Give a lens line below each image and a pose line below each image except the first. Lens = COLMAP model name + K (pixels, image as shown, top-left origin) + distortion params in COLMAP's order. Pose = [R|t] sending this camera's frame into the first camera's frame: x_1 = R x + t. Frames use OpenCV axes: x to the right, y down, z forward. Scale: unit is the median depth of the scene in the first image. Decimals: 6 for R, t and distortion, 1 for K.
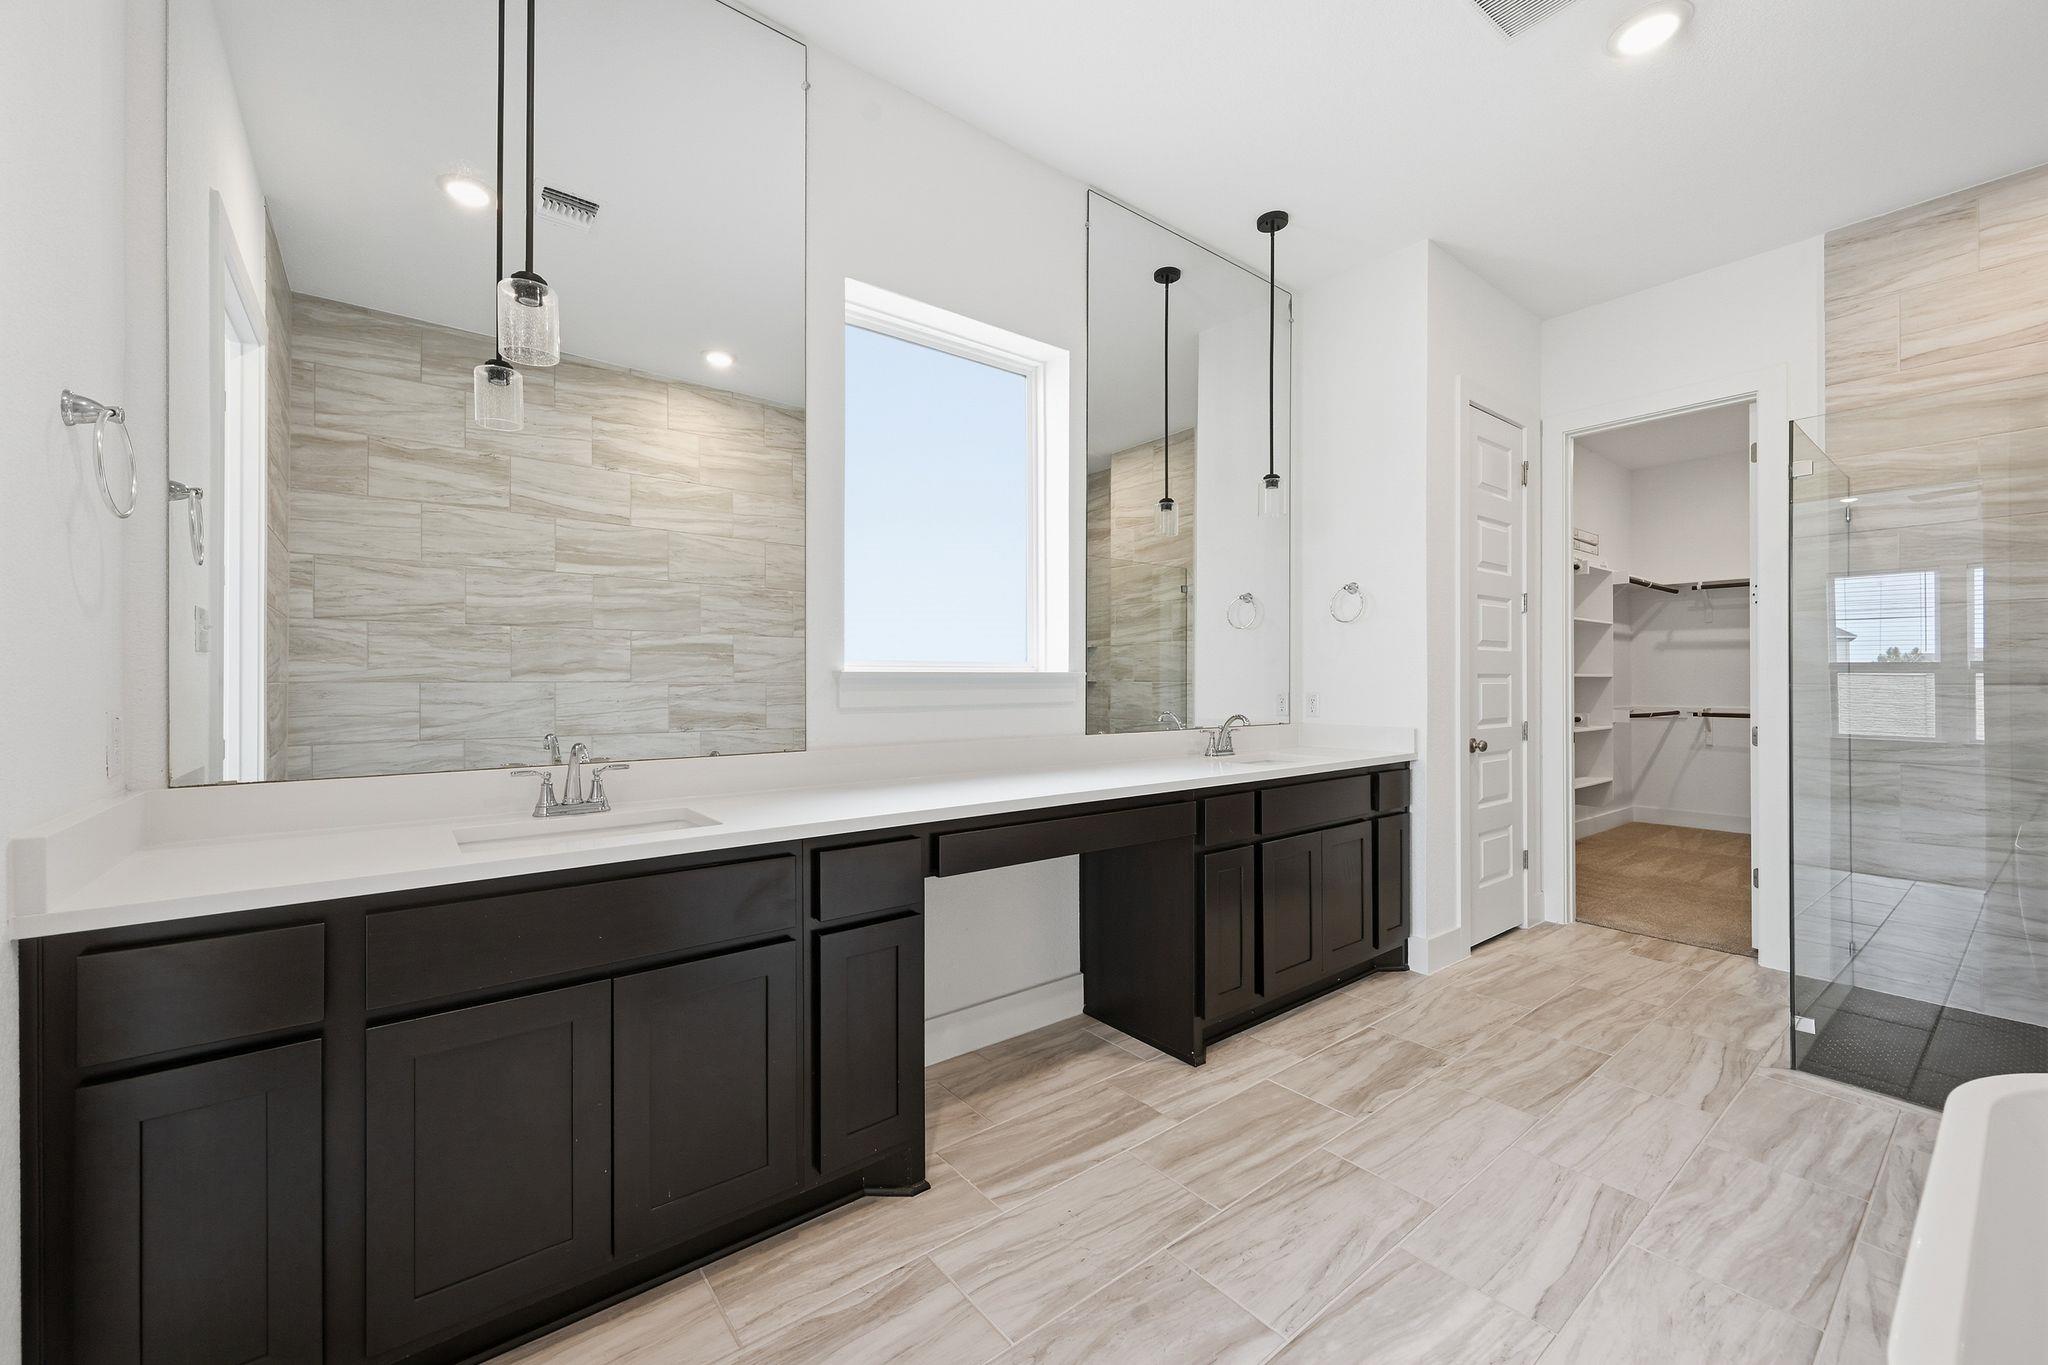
lens RADIAL K [[805.5, 0, 1024.0], [0, 805.5, 682.5], [0, 0, 1]] dist [-0.024559, 0.000226]
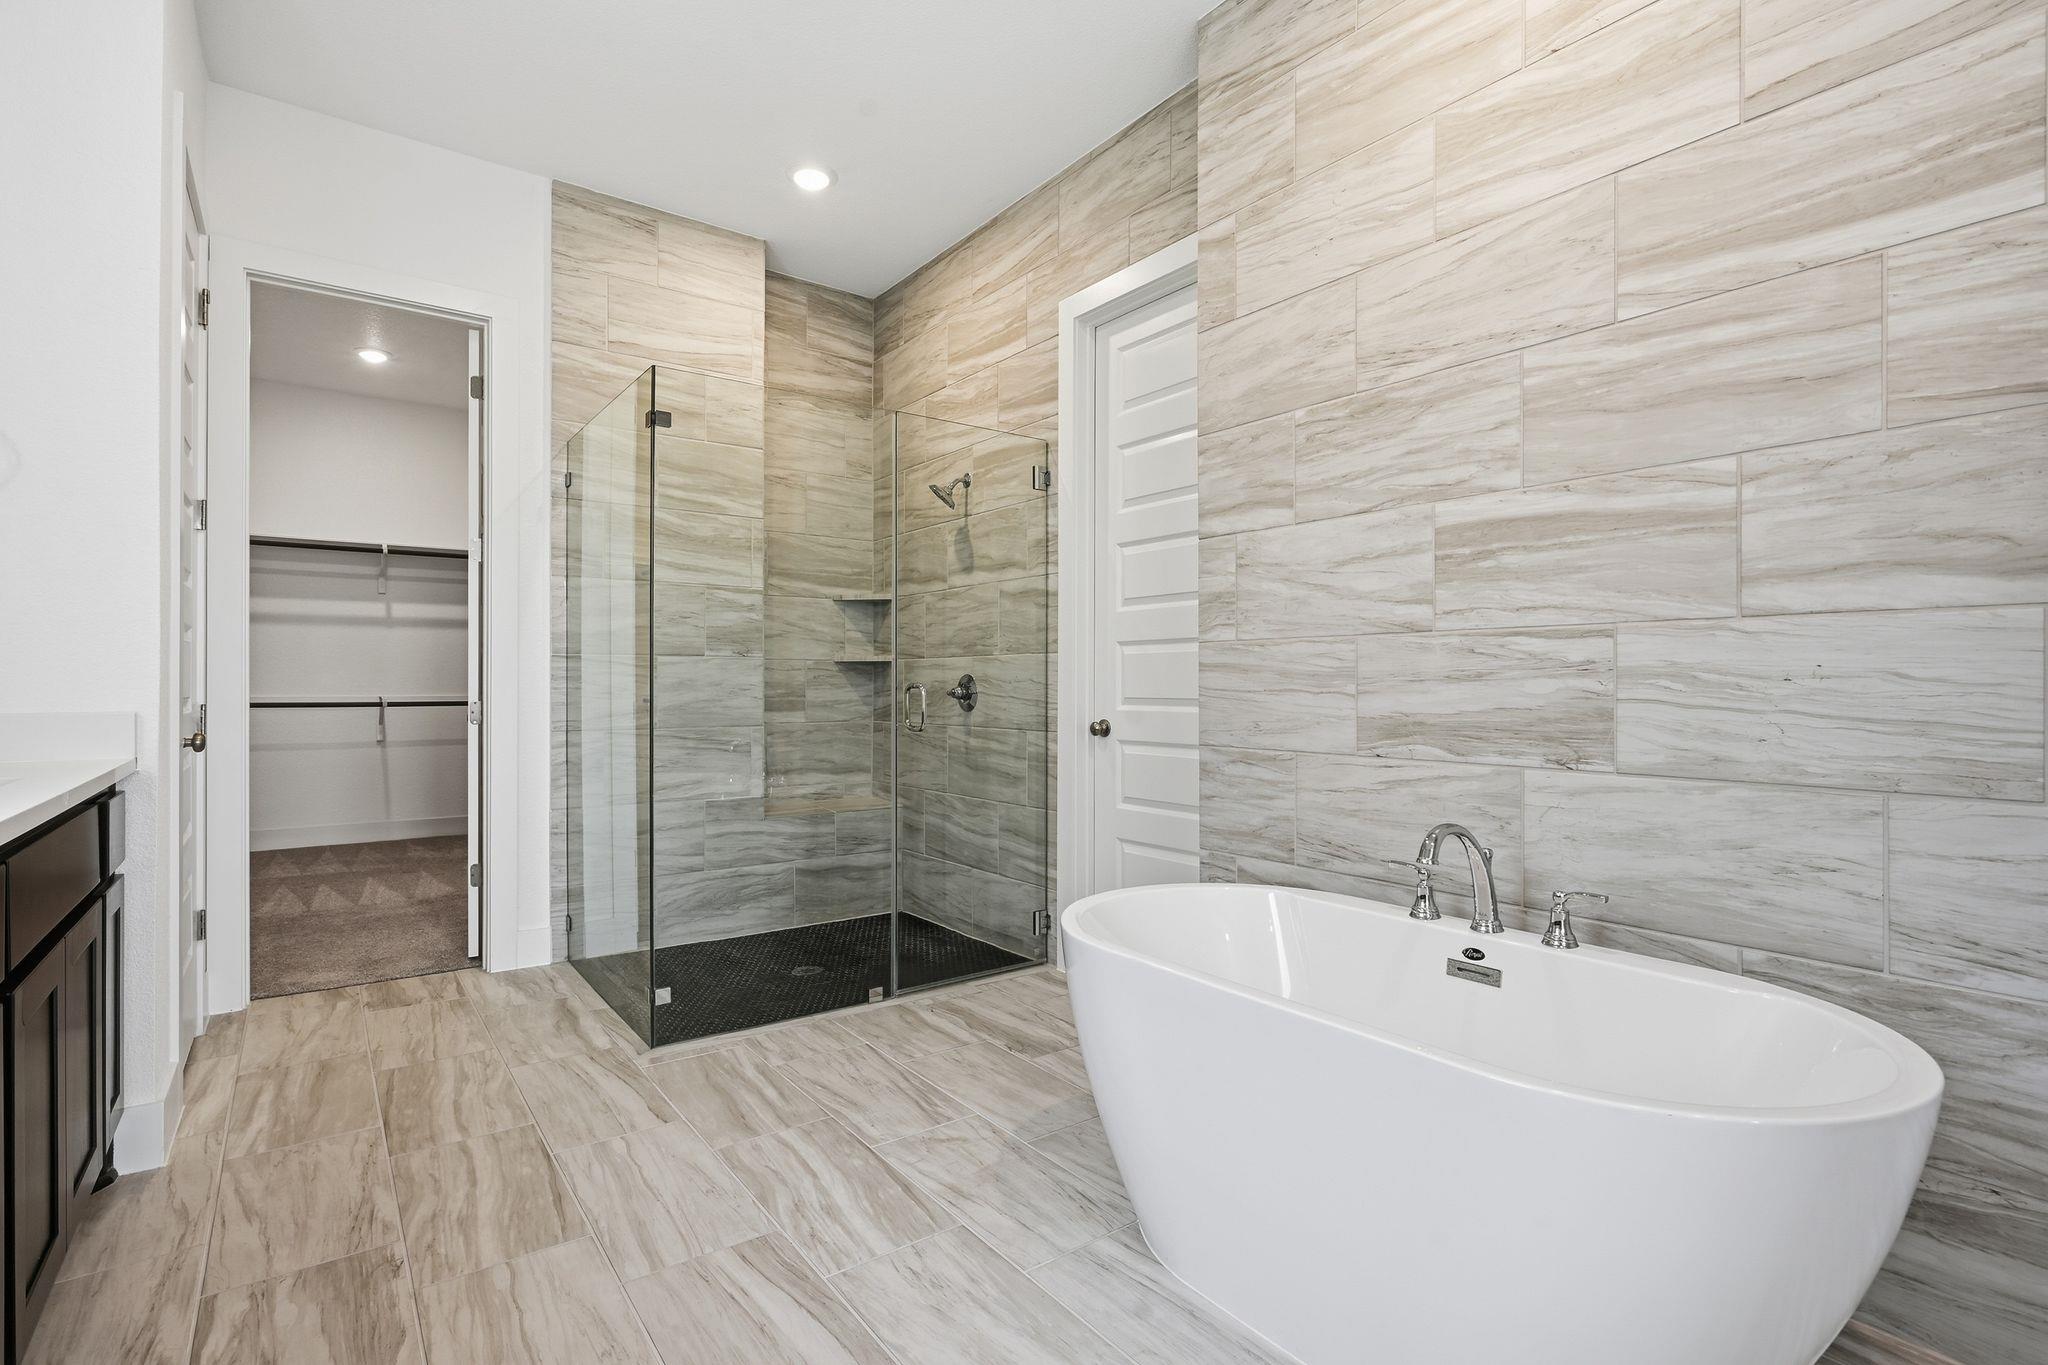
lens RADIAL K [[967.4, 0, 1024.0], [0, 967.4, 682.5], [0, 0, 1]] dist [0.001272, -0.000908]
pose [[0.015900, 0.000793, 0.999873, -0.154904], [-0.000128, 1.000000, -0.000791, 0.041783], [-0.999874, -0.000115, 0.015900, 0.439645]]
